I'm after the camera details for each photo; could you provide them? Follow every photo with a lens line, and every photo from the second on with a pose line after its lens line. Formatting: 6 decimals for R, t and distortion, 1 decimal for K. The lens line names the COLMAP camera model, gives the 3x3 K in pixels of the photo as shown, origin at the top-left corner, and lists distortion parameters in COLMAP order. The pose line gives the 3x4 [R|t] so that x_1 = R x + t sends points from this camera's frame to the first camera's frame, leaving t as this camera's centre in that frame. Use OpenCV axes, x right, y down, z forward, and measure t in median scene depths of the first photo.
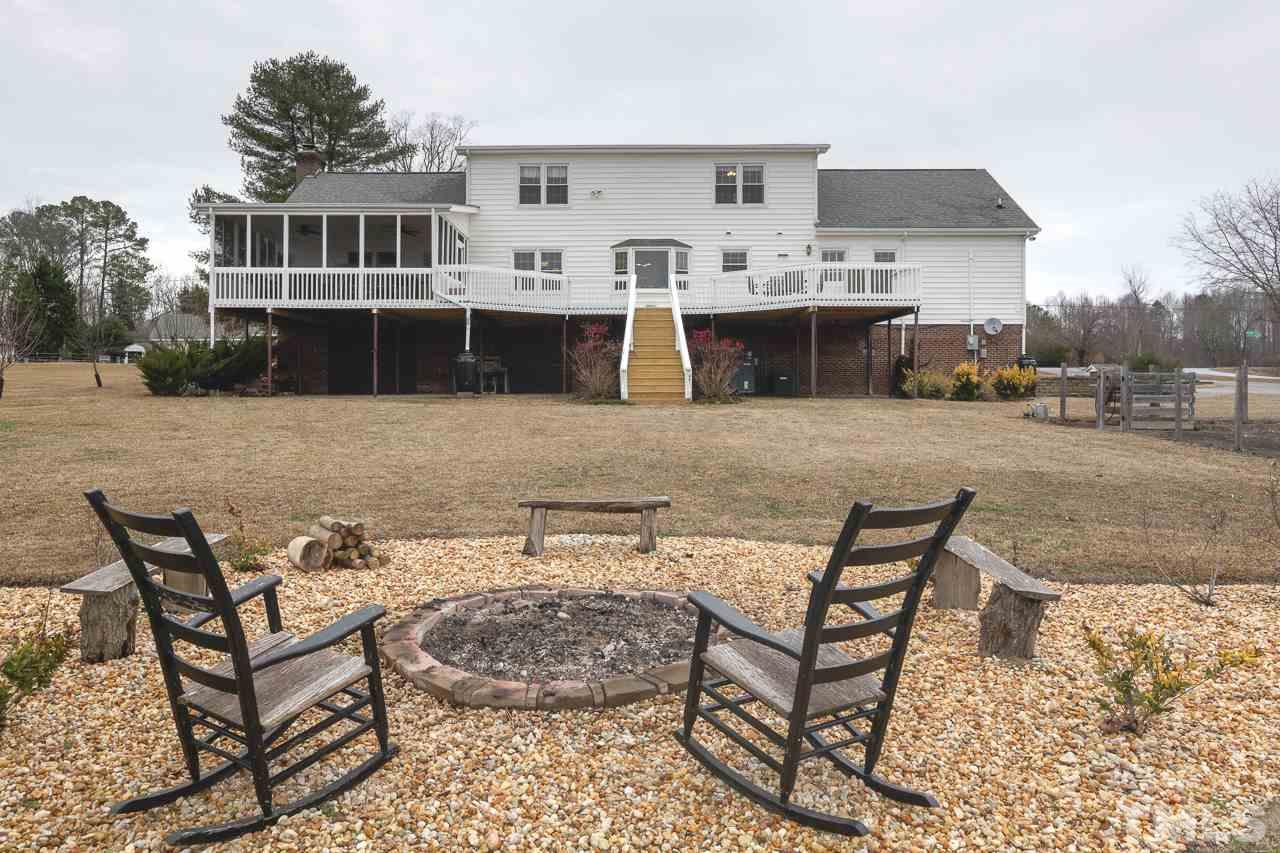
lens RADIAL K [[1244.2, 0, 639.7], [0, 1244.2, 422.5], [0, 0, 1]] dist [0.004491, 0.000000]
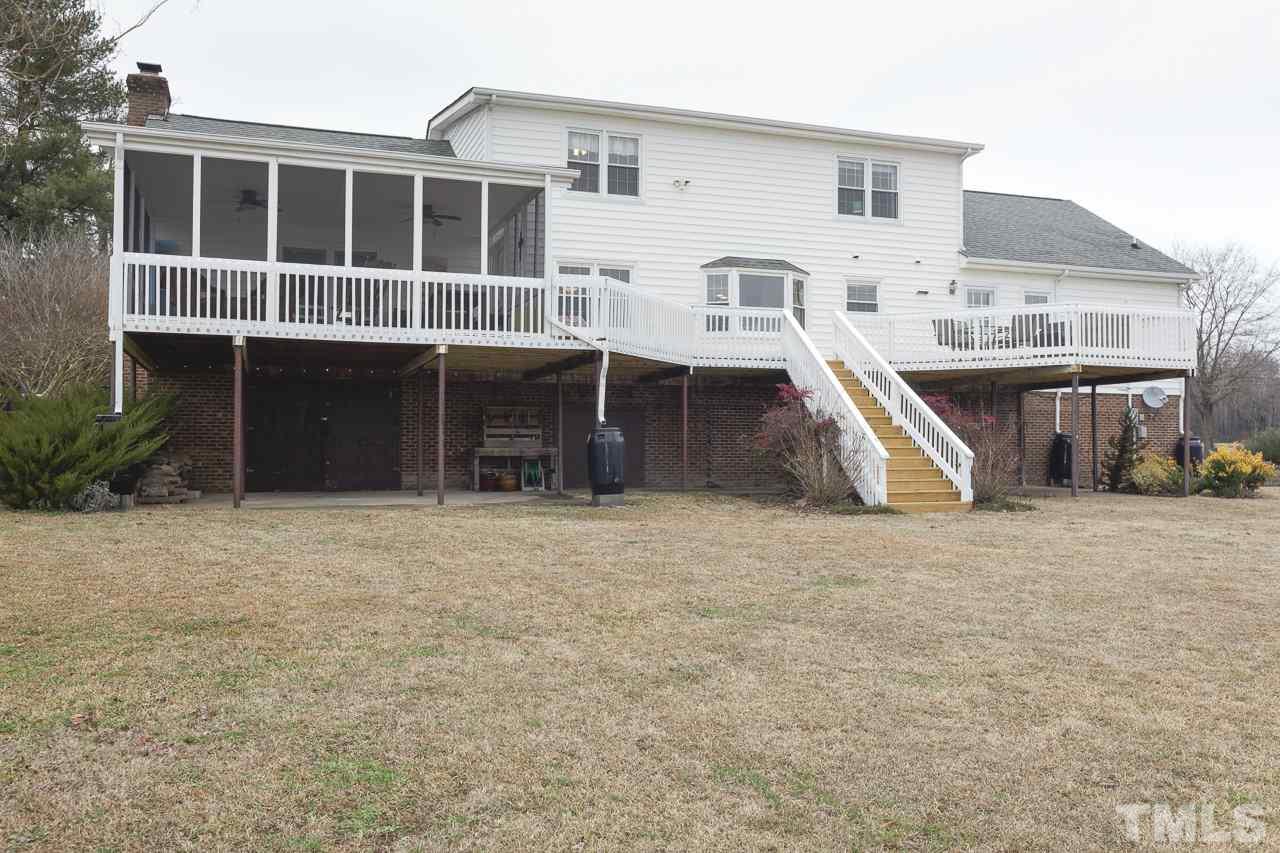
lens RADIAL K [[1244.2, 0, 640.2], [0, 1244.2, 429.7], [0, 0, 1]] dist [0.004491, 0.000000]
pose [[0.913798, 0.009126, 0.406067, -0.324436], [0.007830, 0.999166, -0.040077, -0.028016], [-0.406094, 0.039801, 0.912964, 0.415792]]
